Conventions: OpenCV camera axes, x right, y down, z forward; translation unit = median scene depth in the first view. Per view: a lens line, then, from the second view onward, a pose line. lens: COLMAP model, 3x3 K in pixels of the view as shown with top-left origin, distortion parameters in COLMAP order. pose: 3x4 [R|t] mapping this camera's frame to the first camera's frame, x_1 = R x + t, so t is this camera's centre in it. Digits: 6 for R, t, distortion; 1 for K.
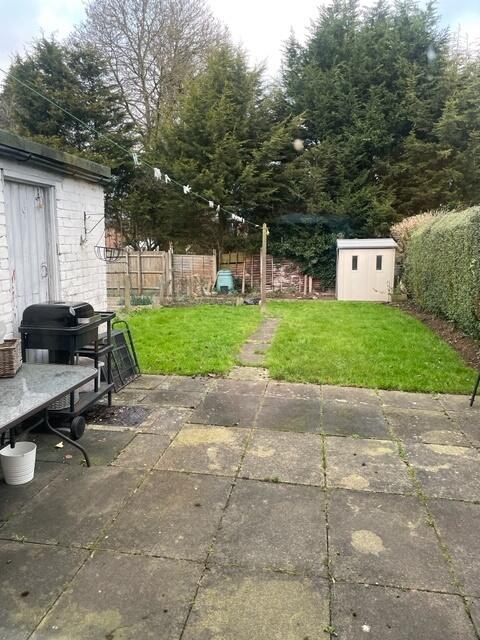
lens RADIAL K [[491.5, 0, 236.7], [0, 491.5, 320.6], [0, 0, 1]] dist [0.045203, -0.001535]
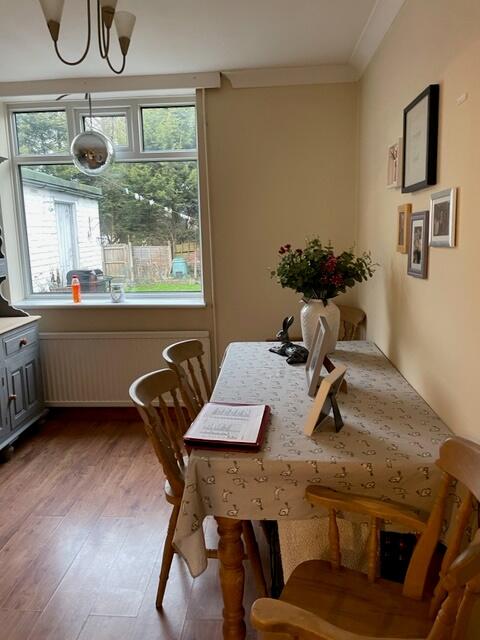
lens RADIAL K [[491.5, 0, 241.8], [0, 491.5, 319.2], [0, 0, 1]] dist [0.045203, -0.001535]
pose [[0.994247, -0.049235, 0.095126, 0.007171], [0.047930, 0.998723, 0.015951, 0.034486], [-0.095790, -0.011300, 0.995337, -0.202749]]
